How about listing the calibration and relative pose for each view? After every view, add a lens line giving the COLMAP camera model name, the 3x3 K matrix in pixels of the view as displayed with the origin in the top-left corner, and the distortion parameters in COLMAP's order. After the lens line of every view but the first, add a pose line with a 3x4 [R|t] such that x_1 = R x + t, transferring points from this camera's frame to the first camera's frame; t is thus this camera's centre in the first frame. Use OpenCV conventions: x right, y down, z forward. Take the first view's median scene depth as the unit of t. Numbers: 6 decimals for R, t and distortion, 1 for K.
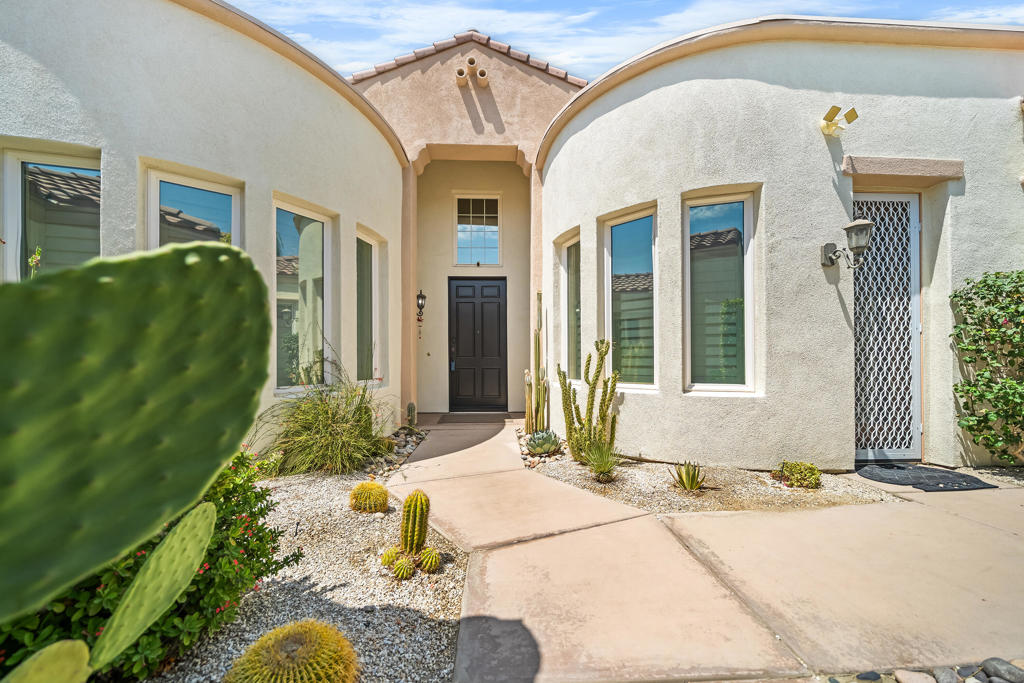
lens RADIAL K [[358.2, 0, 507.4], [0, 358.2, 332.2], [0, 0, 1]] dist [-0.002304, 0.000015]
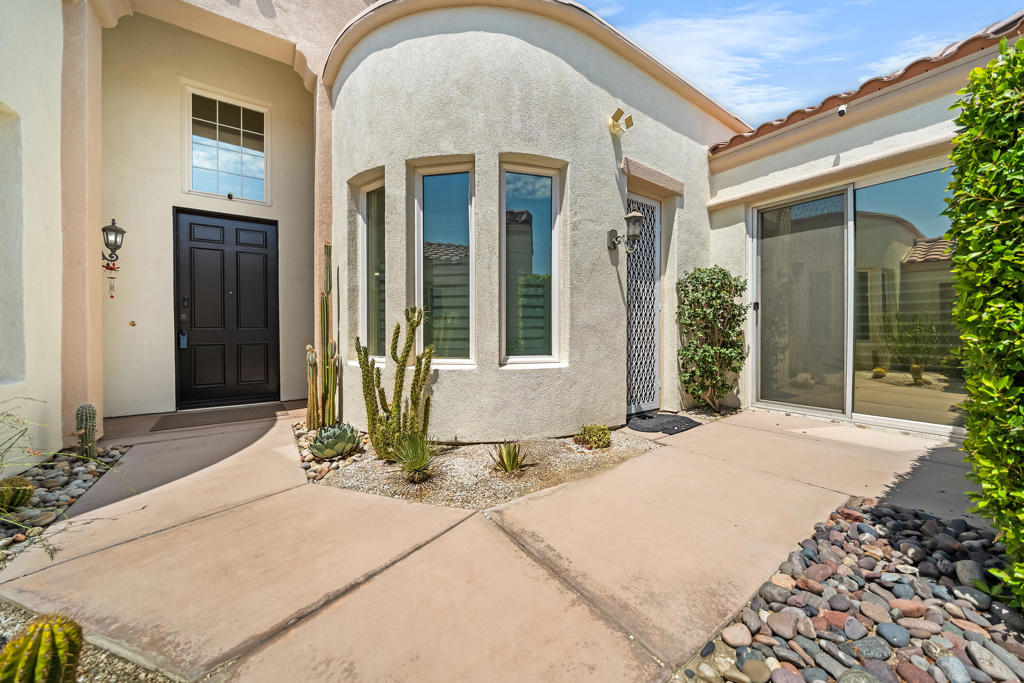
lens RADIAL K [[358.2, 0, 507.4], [0, 358.2, 332.2], [0, 0, 1]] dist [-0.002304, 0.000015]
pose [[0.844817, -0.002756, 0.535048, 0.003891], [-0.039203, 0.996980, 0.067034, 0.013966], [-0.533617, -0.077607, 0.842158, 0.188465]]
